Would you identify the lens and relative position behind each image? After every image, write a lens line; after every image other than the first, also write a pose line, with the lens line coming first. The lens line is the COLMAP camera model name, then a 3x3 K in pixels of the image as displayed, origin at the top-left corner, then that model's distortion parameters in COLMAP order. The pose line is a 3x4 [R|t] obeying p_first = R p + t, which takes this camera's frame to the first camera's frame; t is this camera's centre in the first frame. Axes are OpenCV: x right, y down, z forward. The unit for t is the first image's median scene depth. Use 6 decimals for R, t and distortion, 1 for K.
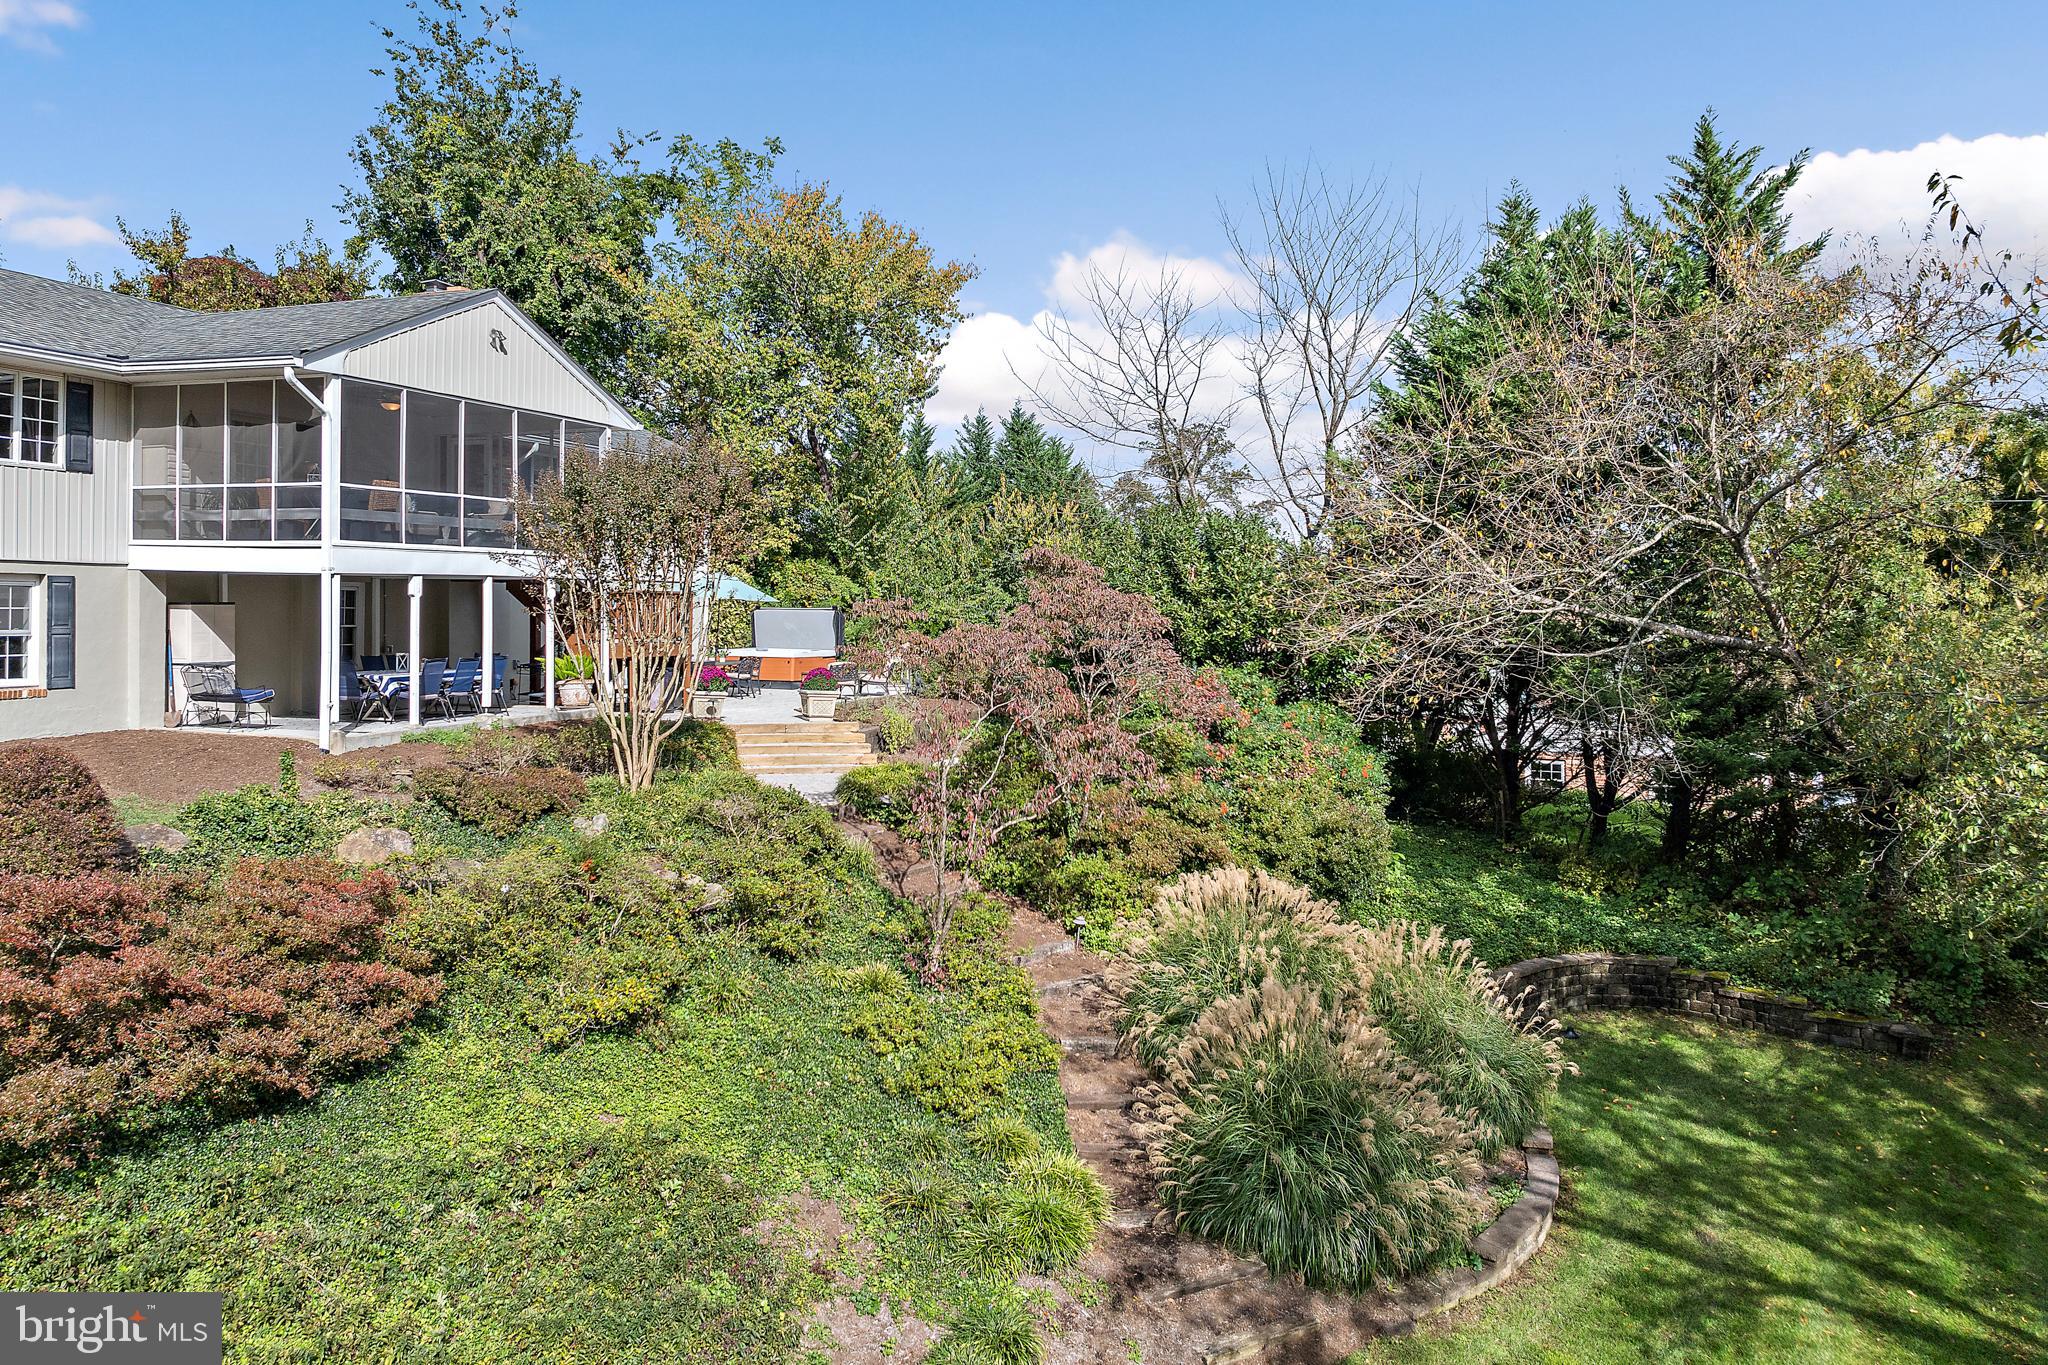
lens RADIAL K [[1459.7, 0, 1042.6], [0, 1459.7, 600.5], [0, 0, 1]] dist [-0.034531, 0.000578]
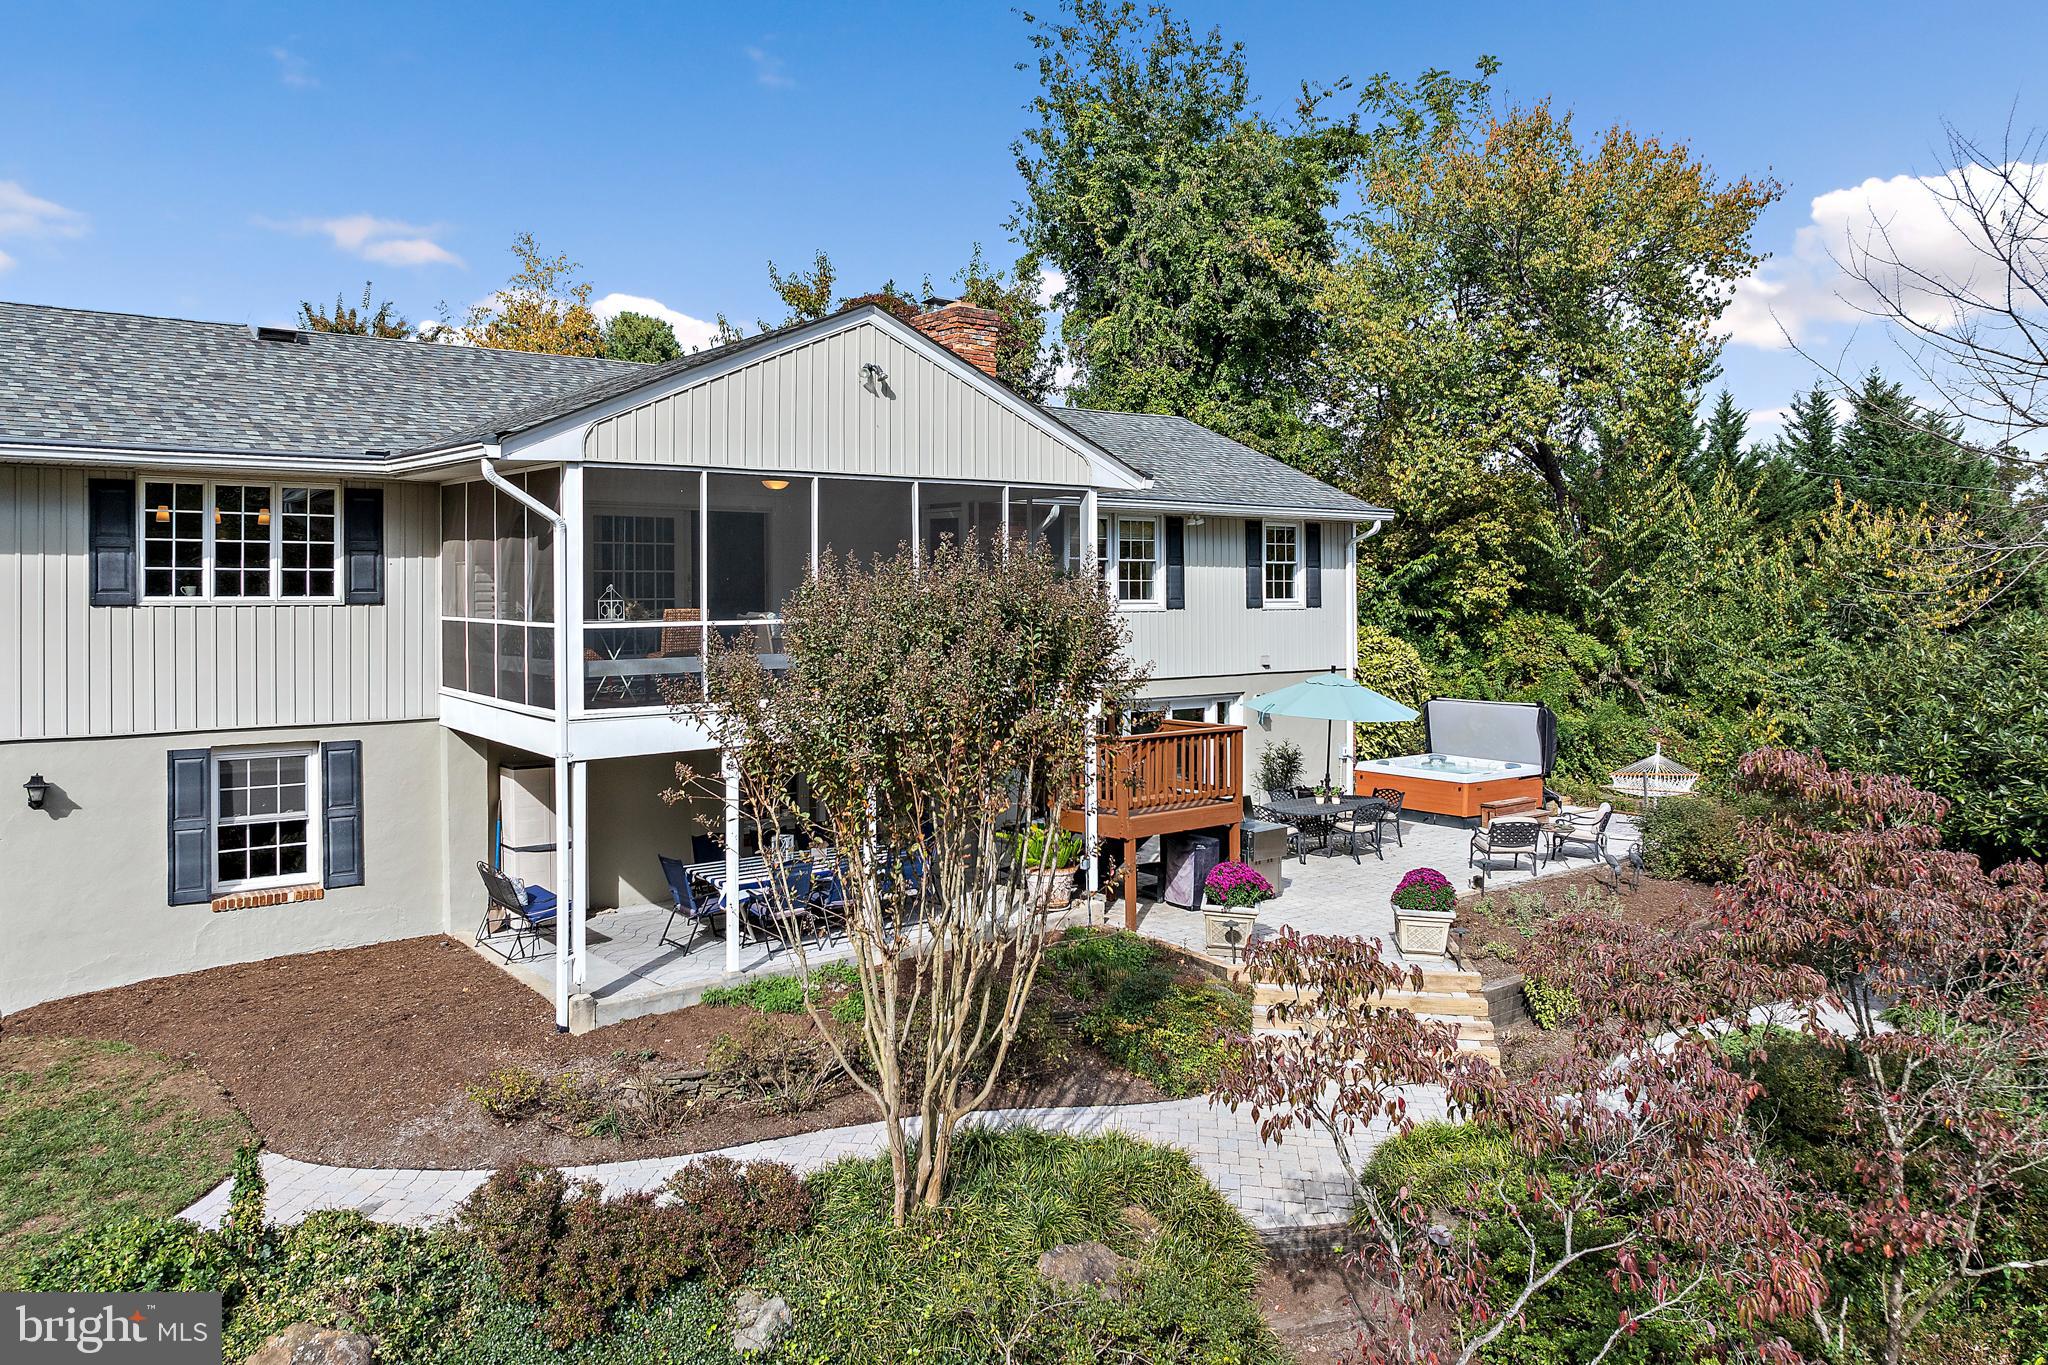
lens RADIAL K [[1468.1, 0, 1028.6], [0, 1468.1, 587.2], [0, 0, 1]] dist [-0.040087, -0.000975]
pose [[0.842524, -0.011756, -0.538531, 0.044974], [0.010734, 0.999930, -0.005035, -0.084677], [0.538553, -0.001538, 0.842591, 0.498181]]
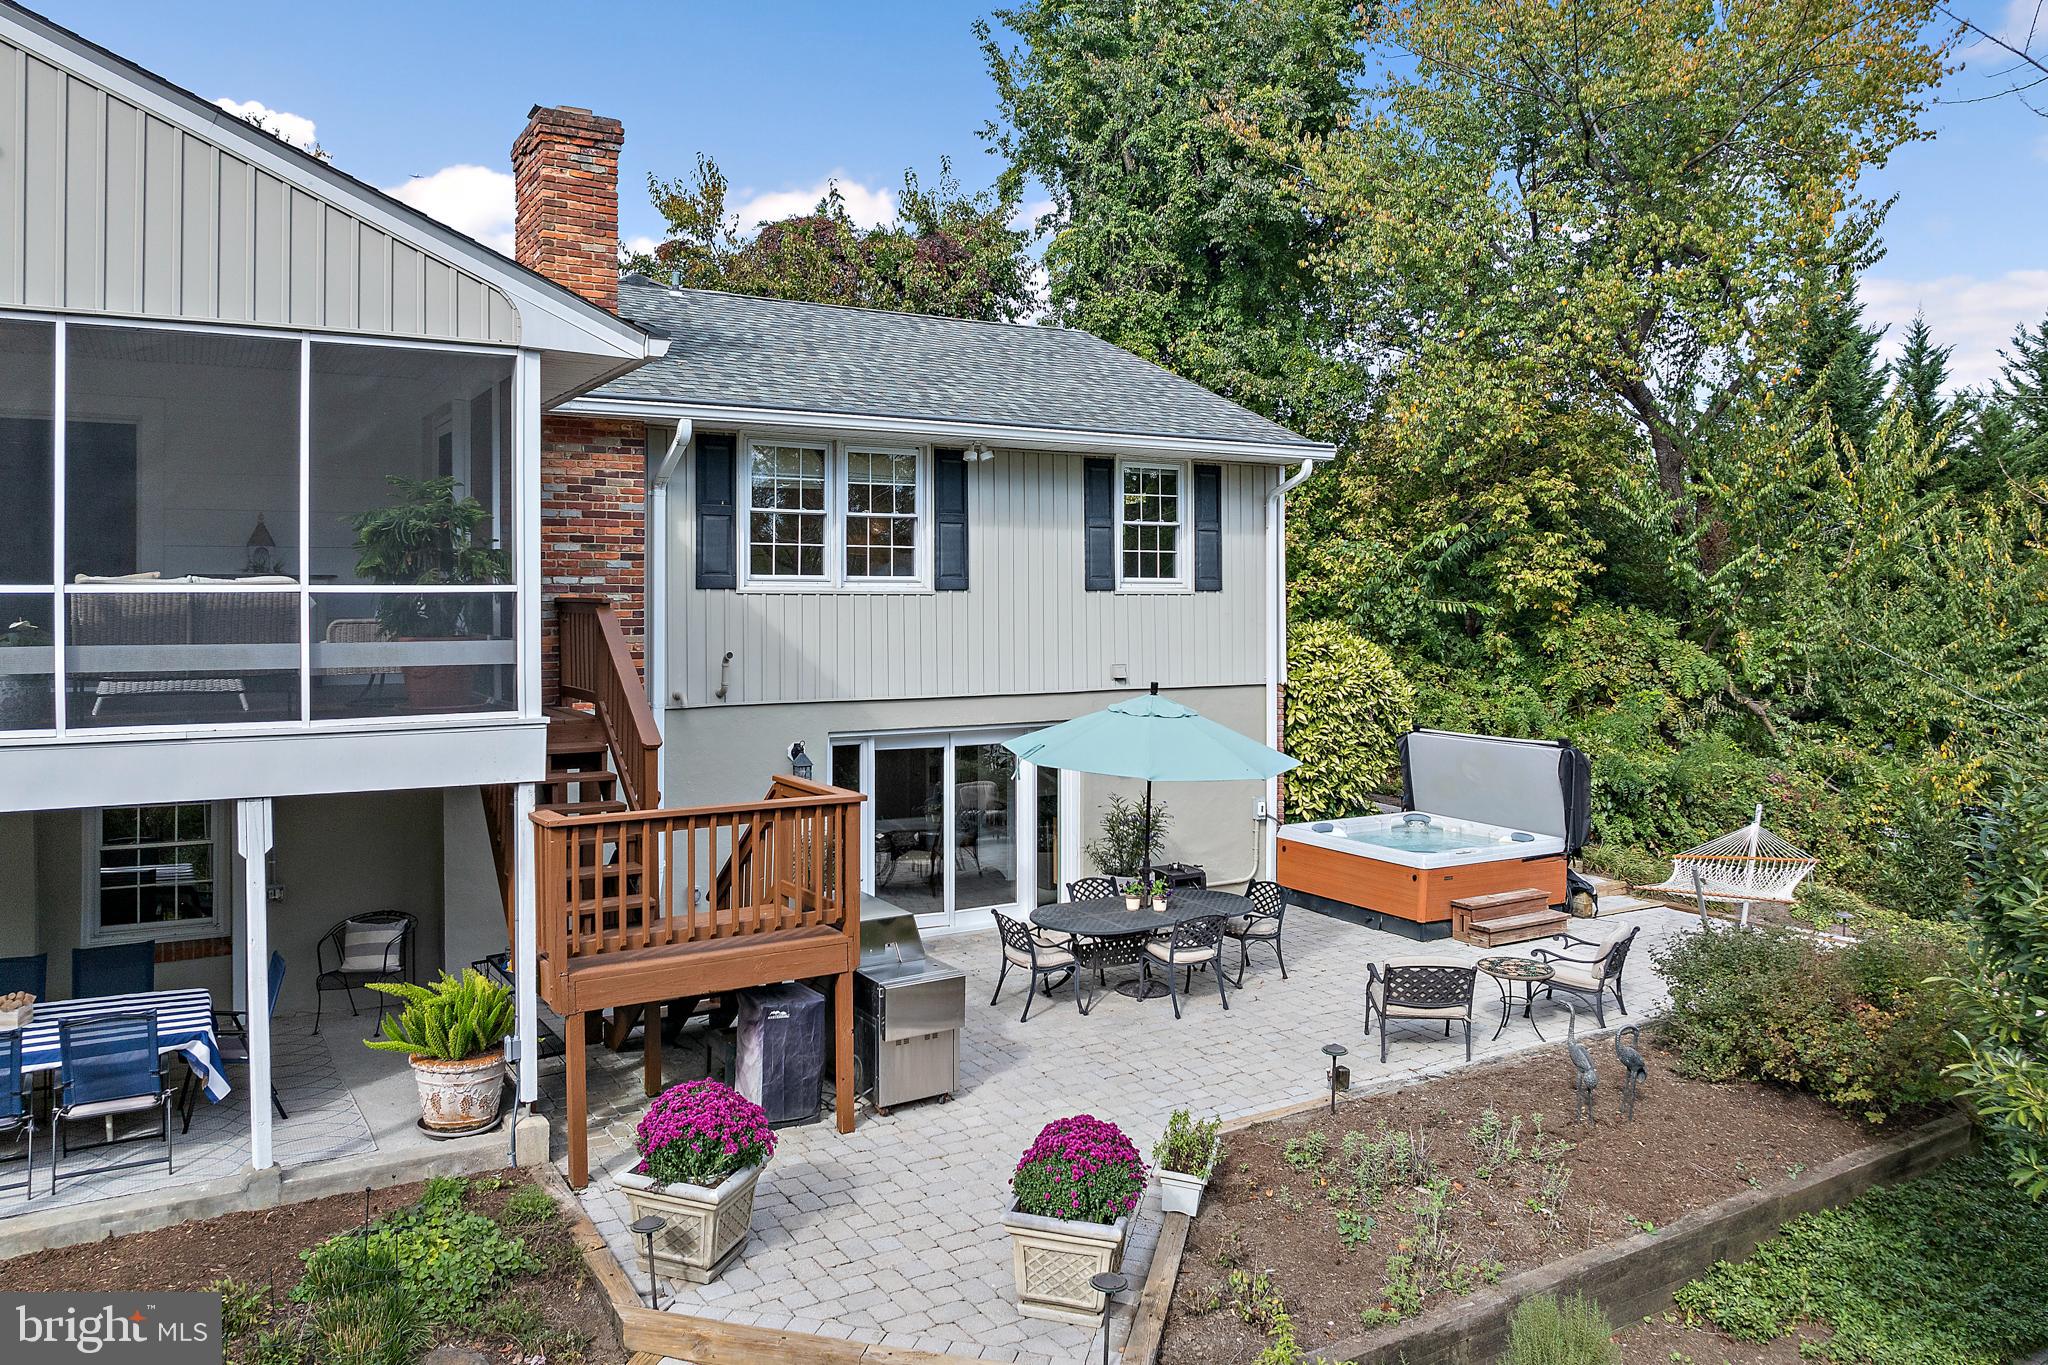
lens RADIAL K [[1459.7, 0, 1042.6], [0, 1459.7, 600.5], [0, 0, 1]] dist [-0.034531, 0.000578]
pose [[0.770779, -0.006340, -0.637071, 0.029288], [0.008334, 0.999965, 0.000132, -0.067865], [0.637048, -0.005411, 0.770805, 0.965605]]
